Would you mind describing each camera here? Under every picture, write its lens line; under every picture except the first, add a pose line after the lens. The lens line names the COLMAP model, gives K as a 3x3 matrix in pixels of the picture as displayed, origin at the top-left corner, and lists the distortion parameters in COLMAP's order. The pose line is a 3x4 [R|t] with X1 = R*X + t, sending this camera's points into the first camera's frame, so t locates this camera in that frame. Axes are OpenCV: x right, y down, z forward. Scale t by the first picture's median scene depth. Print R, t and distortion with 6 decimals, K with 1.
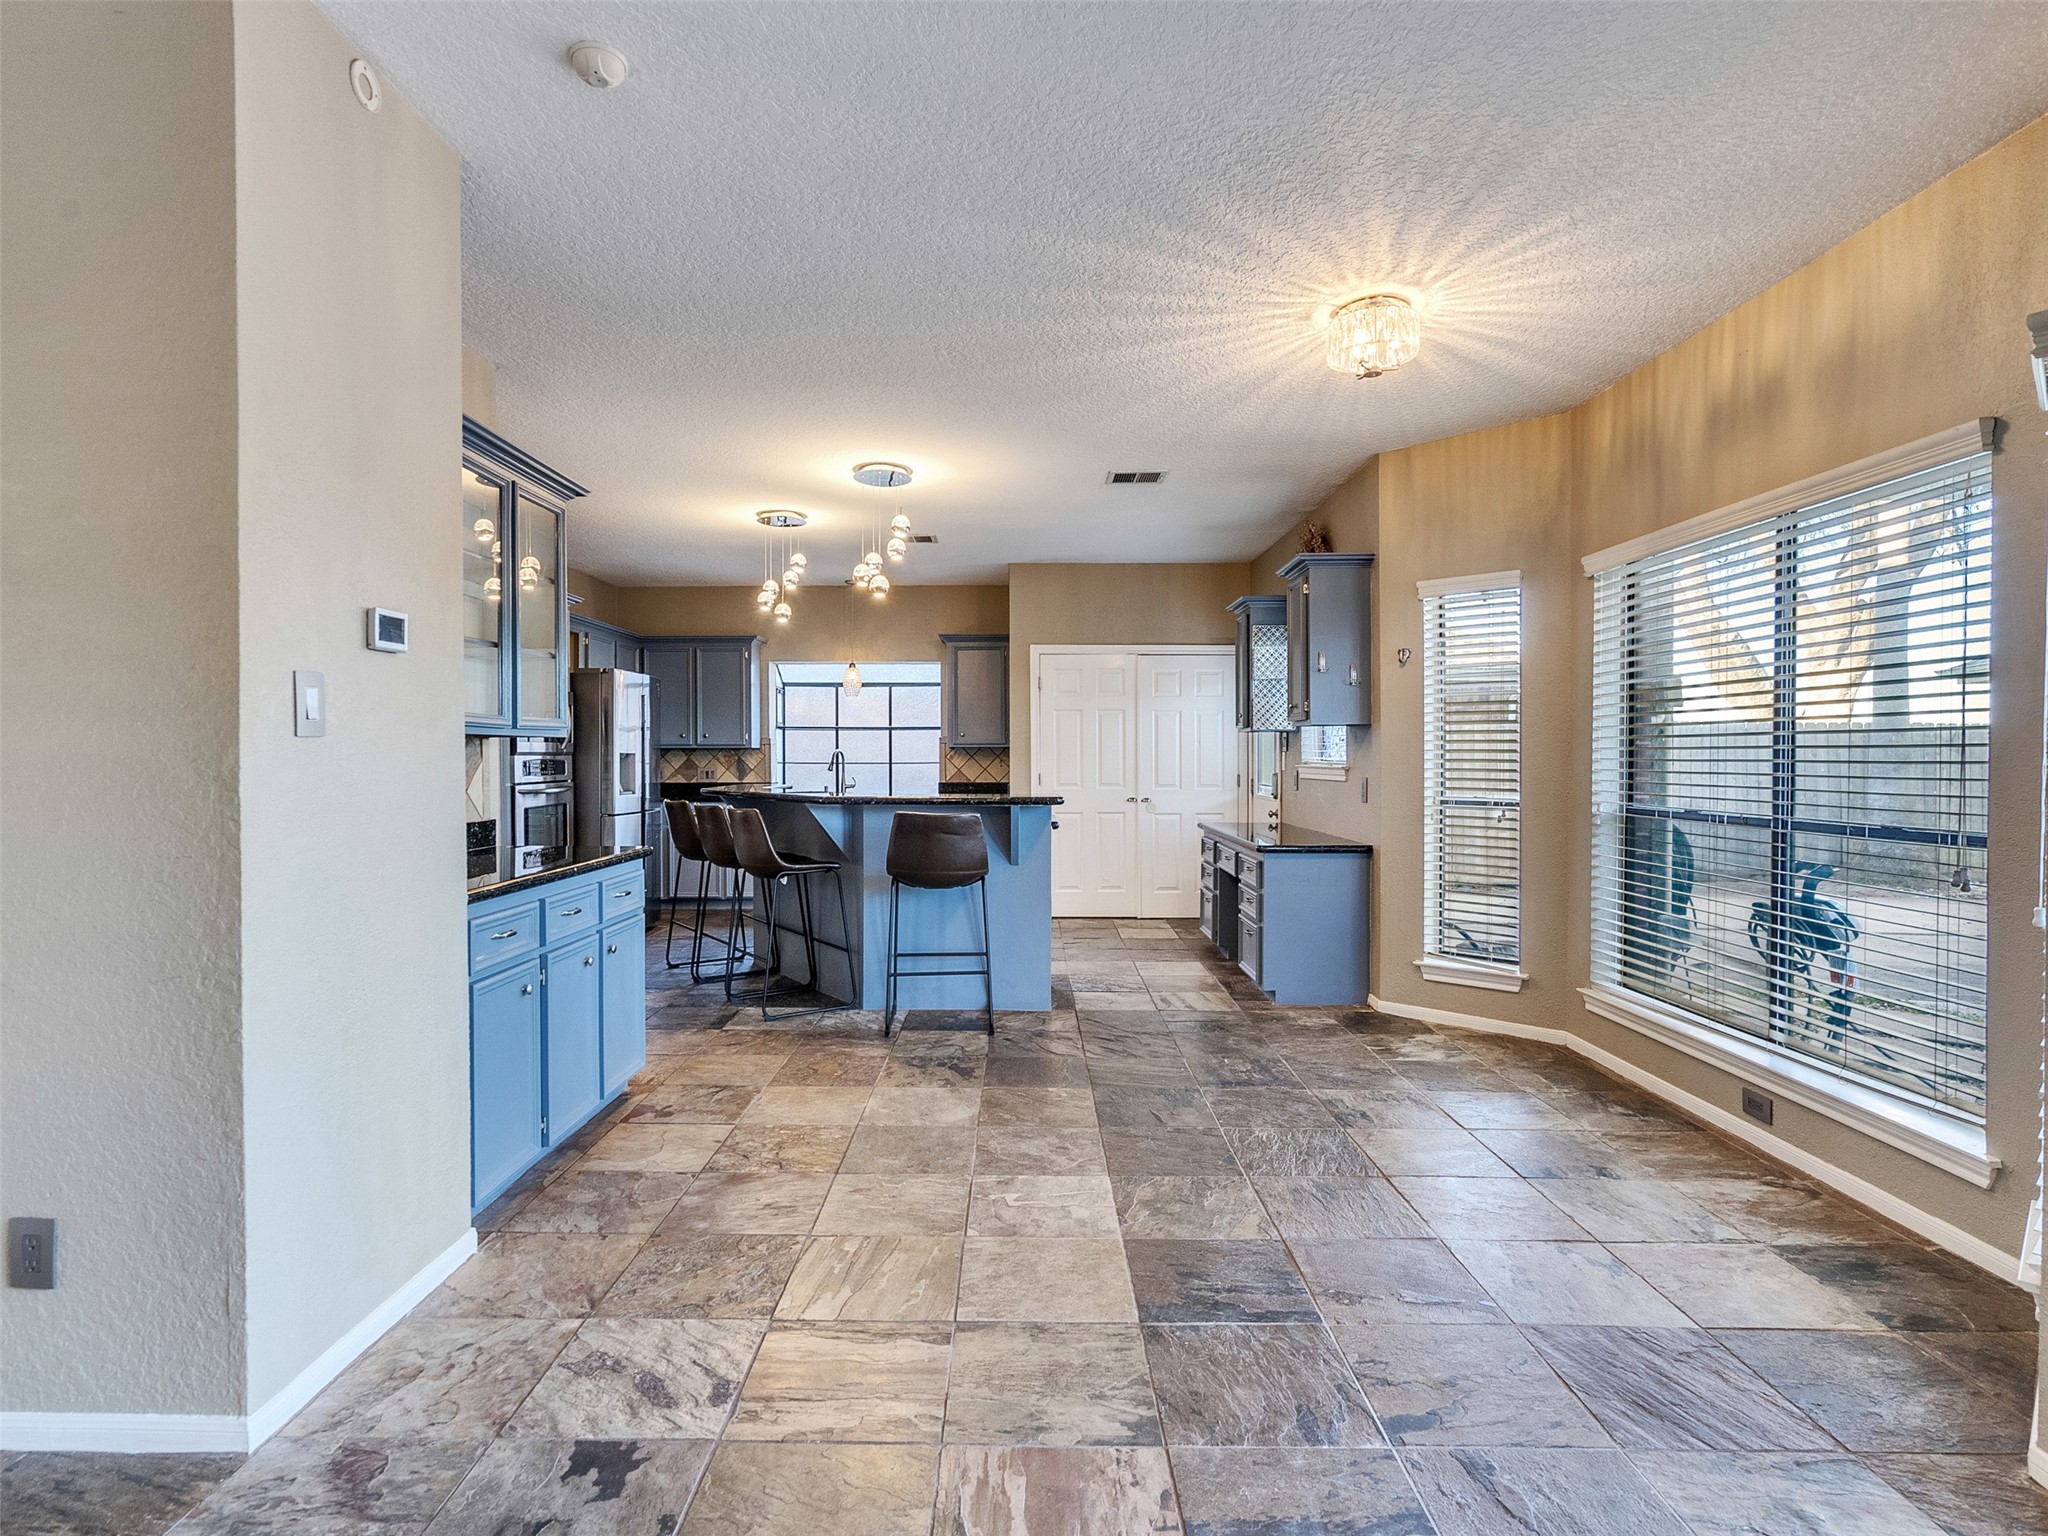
lens RADIAL K [[1045.7, 0, 1005.2], [0, 1045.7, 768.7], [0, 0, 1]] dist [-0.010814, 0.009200]
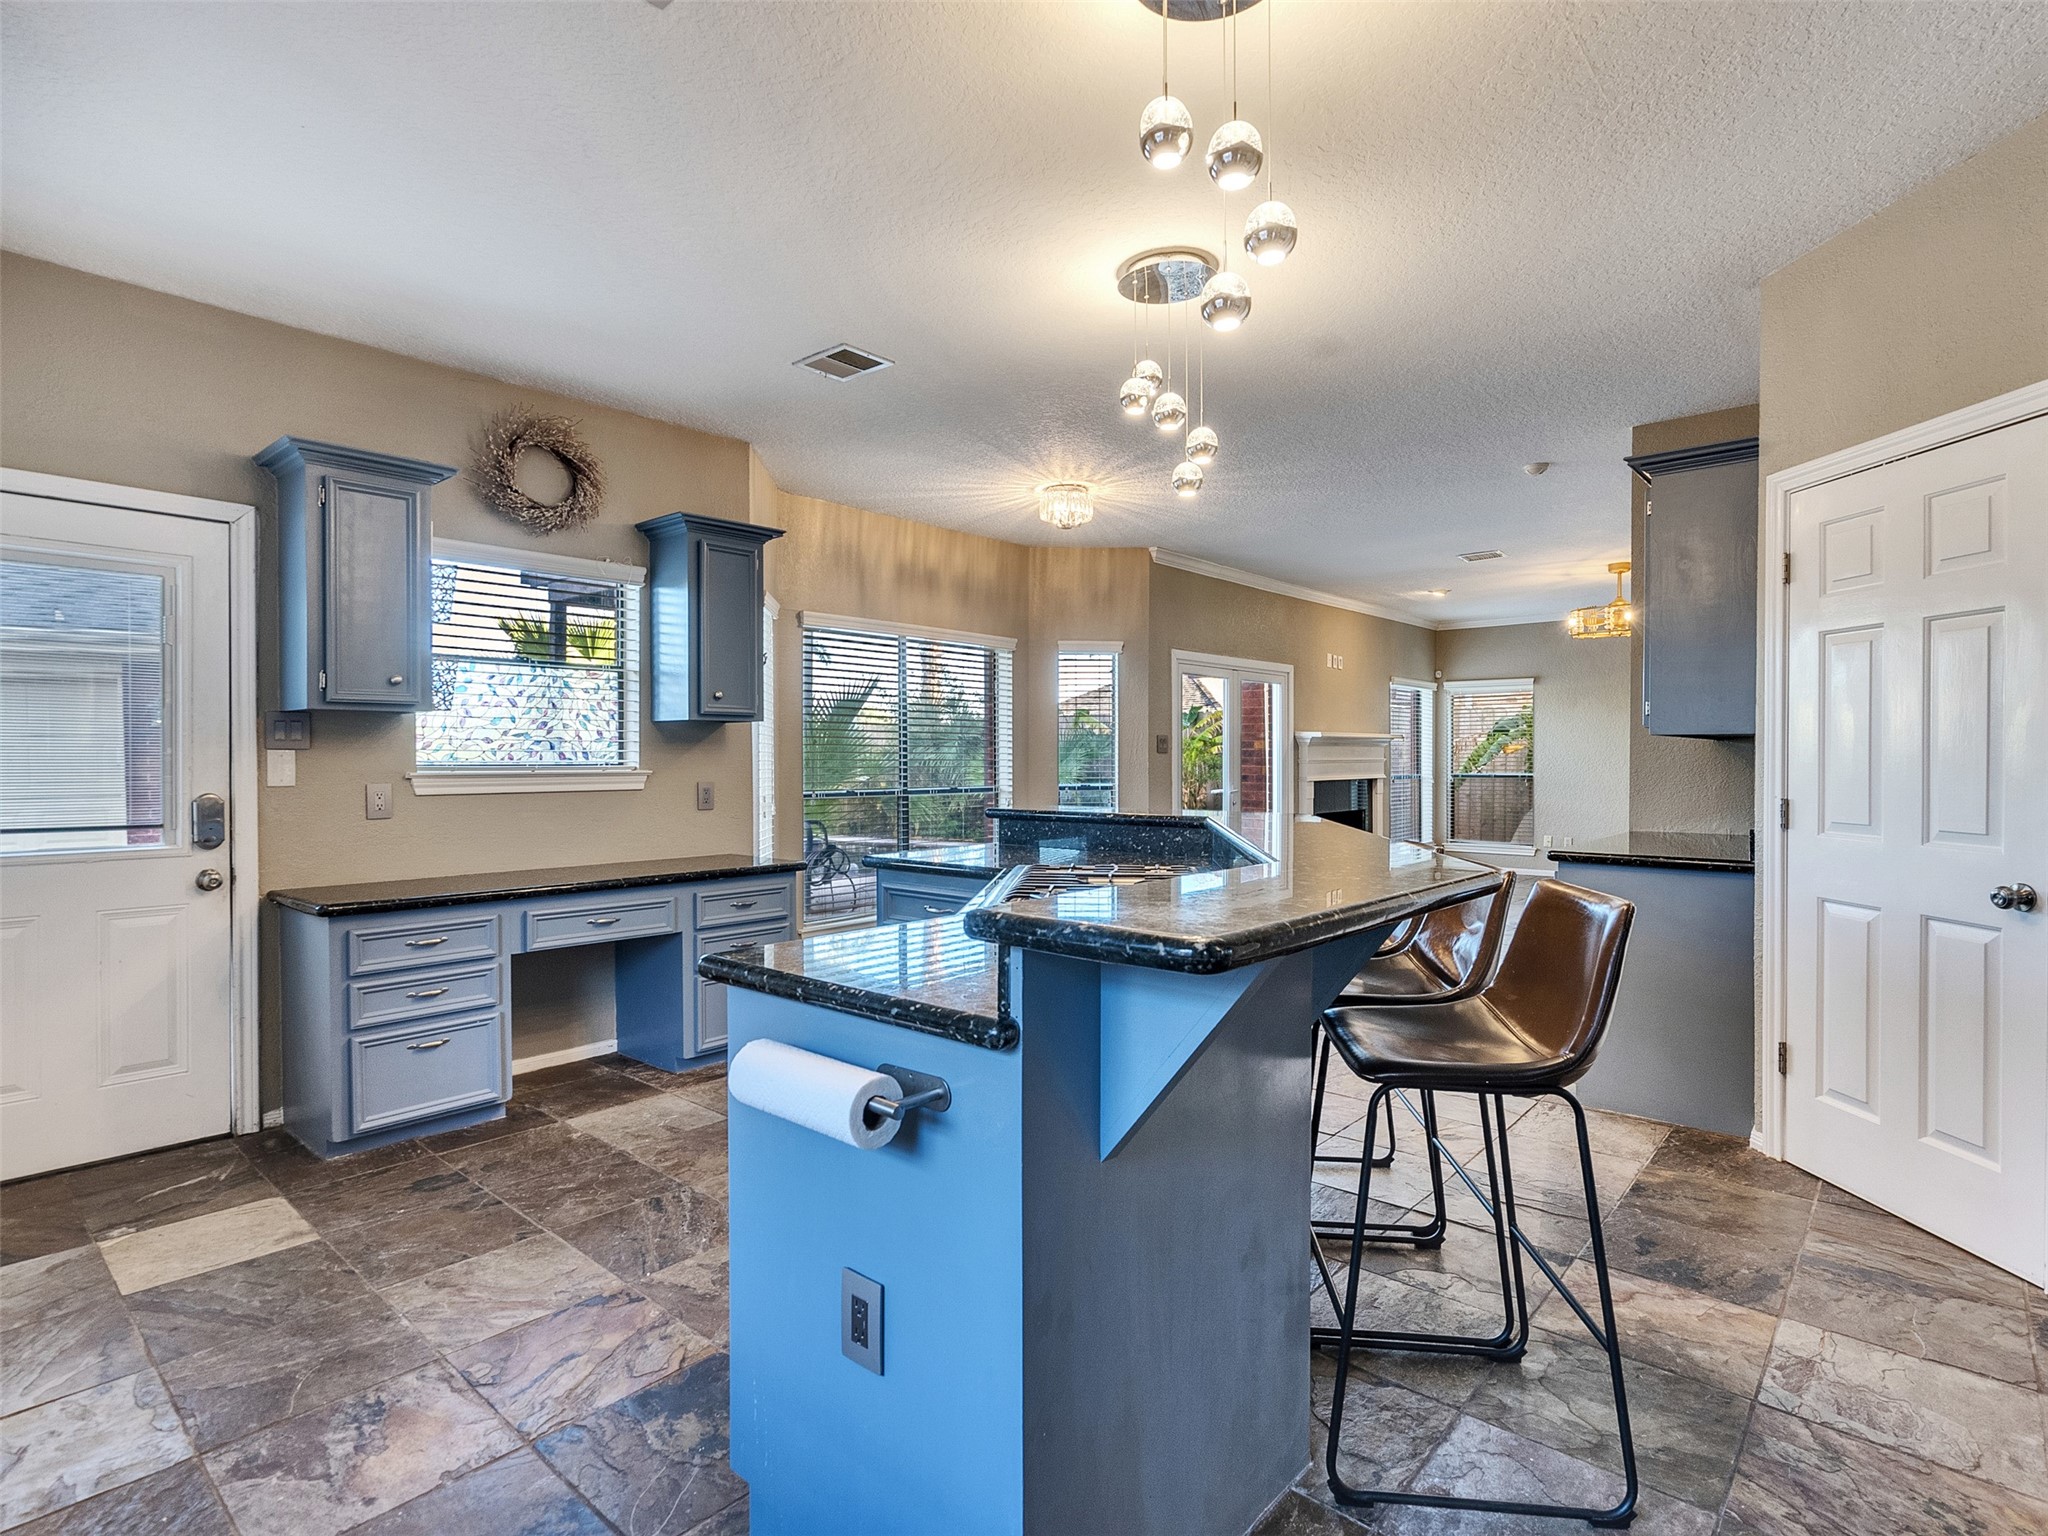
lens RADIAL K [[1045.7, 0, 1005.2], [0, 1045.7, 768.7], [0, 0, 1]] dist [-0.010814, 0.009200]
pose [[-0.754648, -0.004064, 0.656117, -0.430409], [0.010208, 0.999787, 0.017934, -0.016081], [-0.656050, 0.020231, -0.754446, 1.495232]]
